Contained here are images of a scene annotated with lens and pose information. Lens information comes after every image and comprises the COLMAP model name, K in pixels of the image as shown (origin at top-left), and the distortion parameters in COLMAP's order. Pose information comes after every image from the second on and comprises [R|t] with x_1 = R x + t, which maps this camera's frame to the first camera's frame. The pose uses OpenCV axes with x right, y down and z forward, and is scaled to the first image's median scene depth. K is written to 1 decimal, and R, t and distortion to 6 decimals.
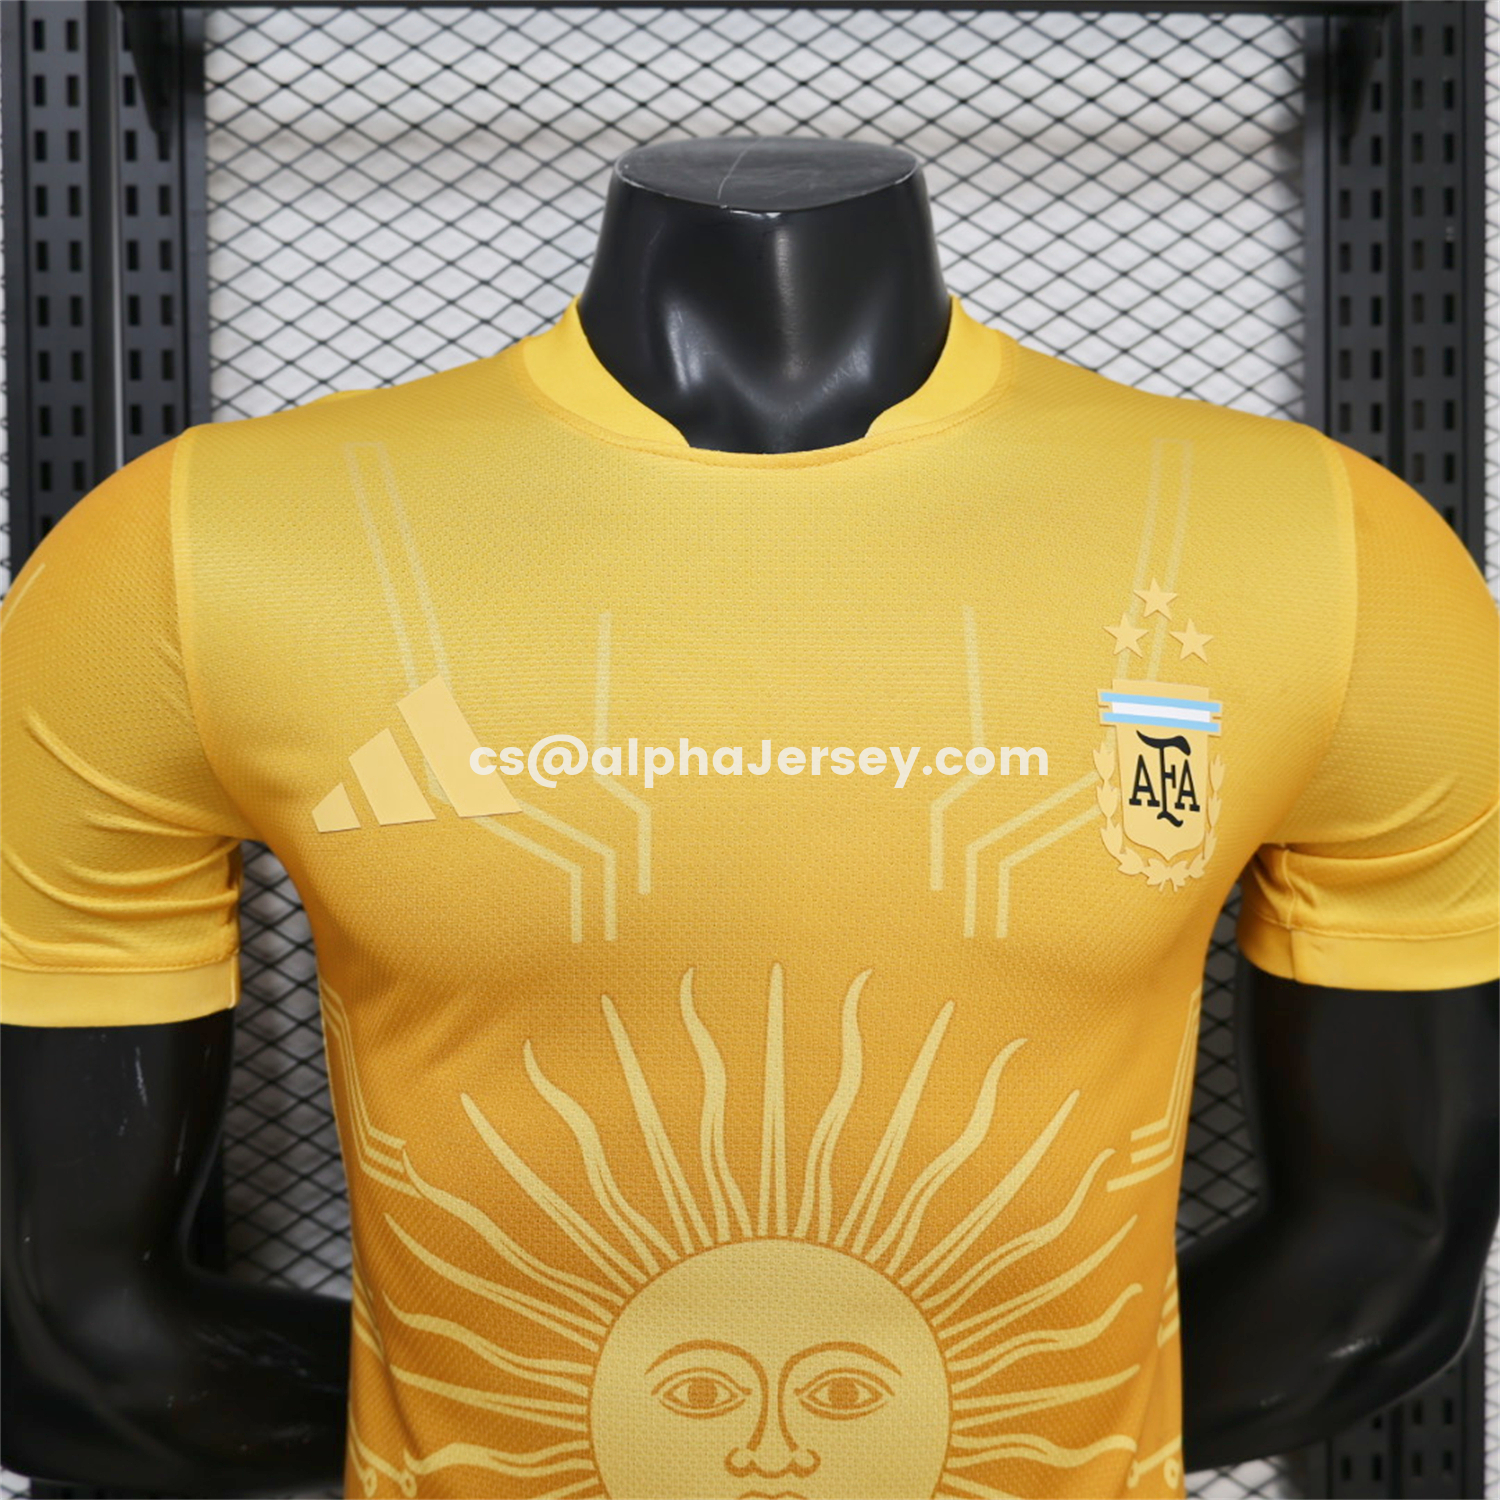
lens RADIAL K [[1701.6, 0, 750.8], [0, 1701.6, 752.0], [0, 0, 1]] dist [-0.031497, 0.000000]
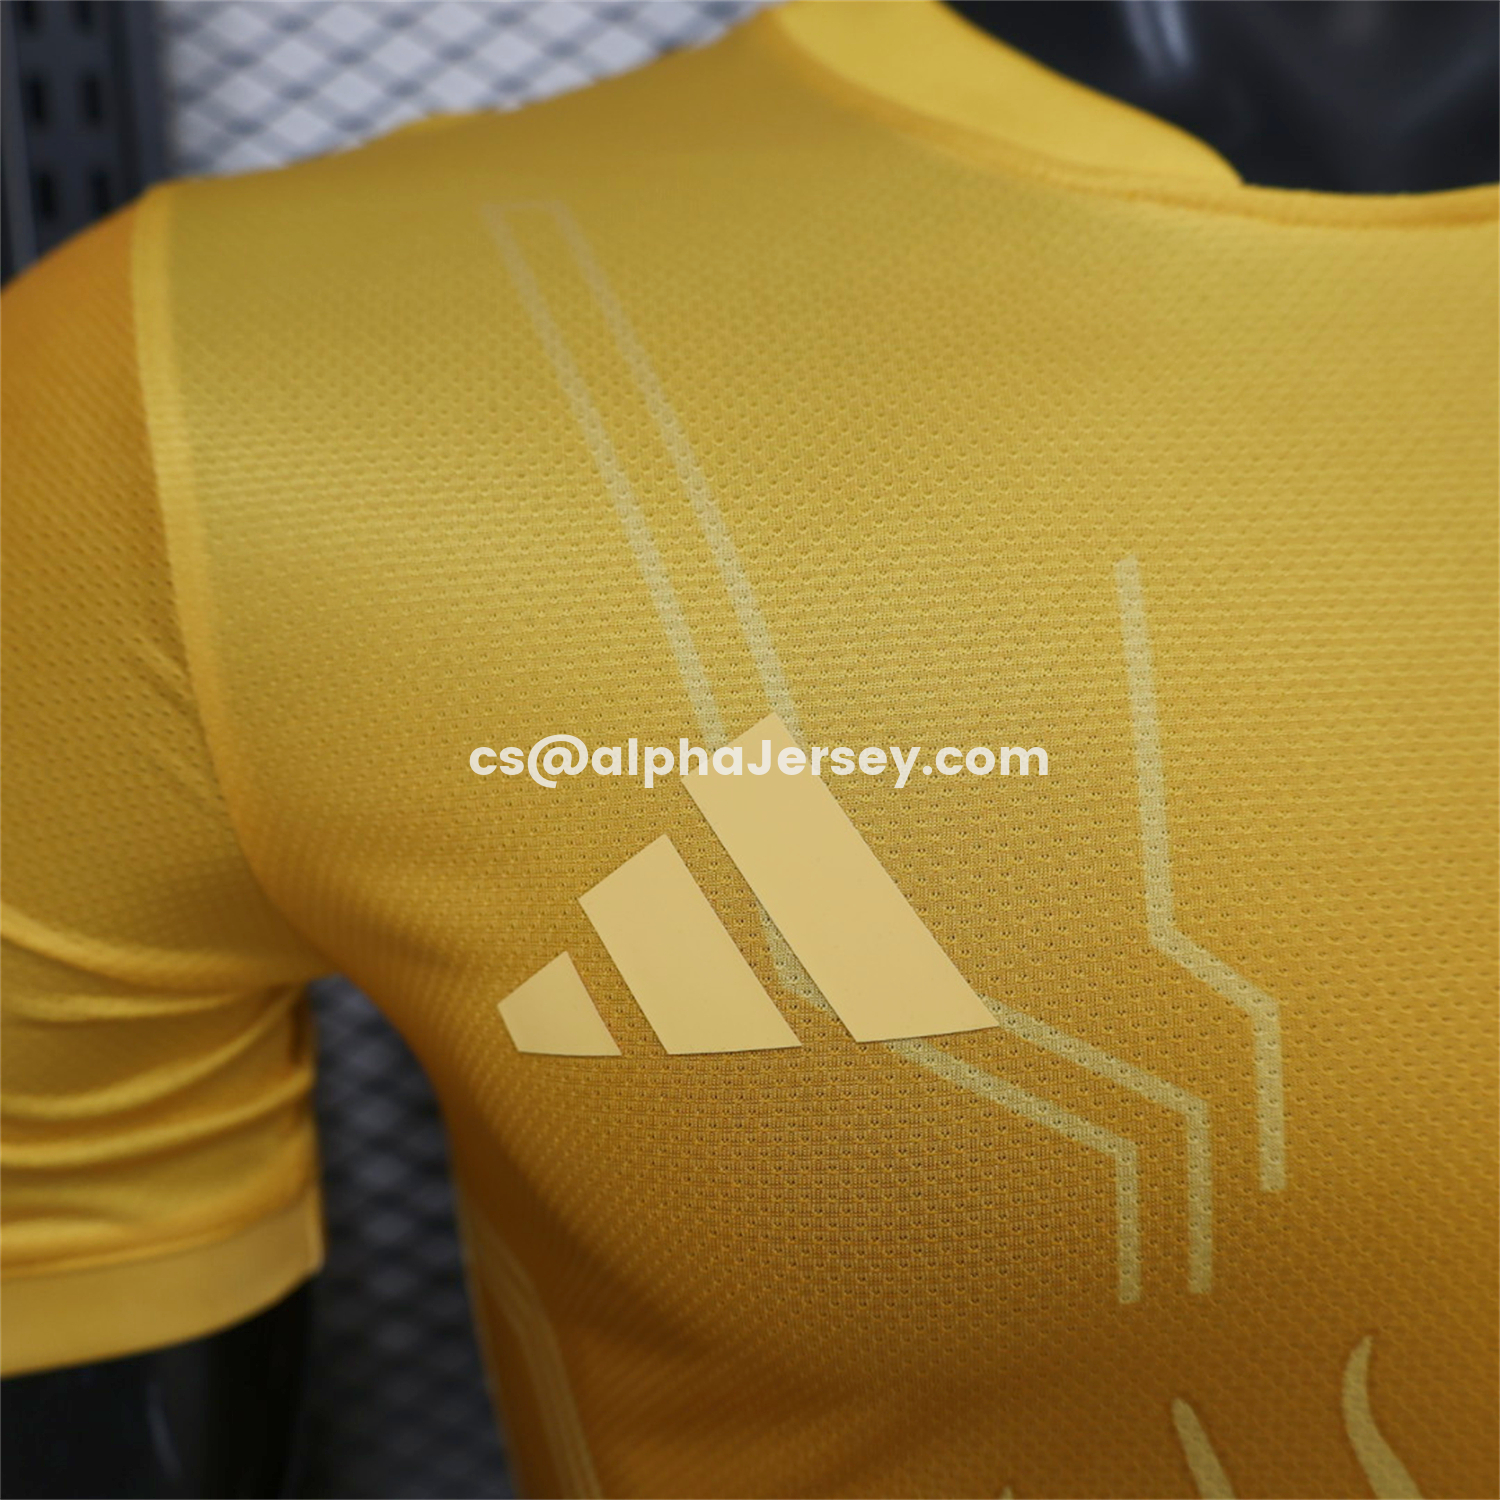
lens RADIAL K [[1701.6, 0, 750.5], [0, 1701.6, 749.4], [0, 0, 1]] dist [-0.031497, 0.000000]
pose [[0.998787, -0.040492, 0.028034, -0.194148], [0.037106, 0.992986, 0.112254, -0.082942], [-0.032382, -0.111078, 0.993284, 0.526098]]
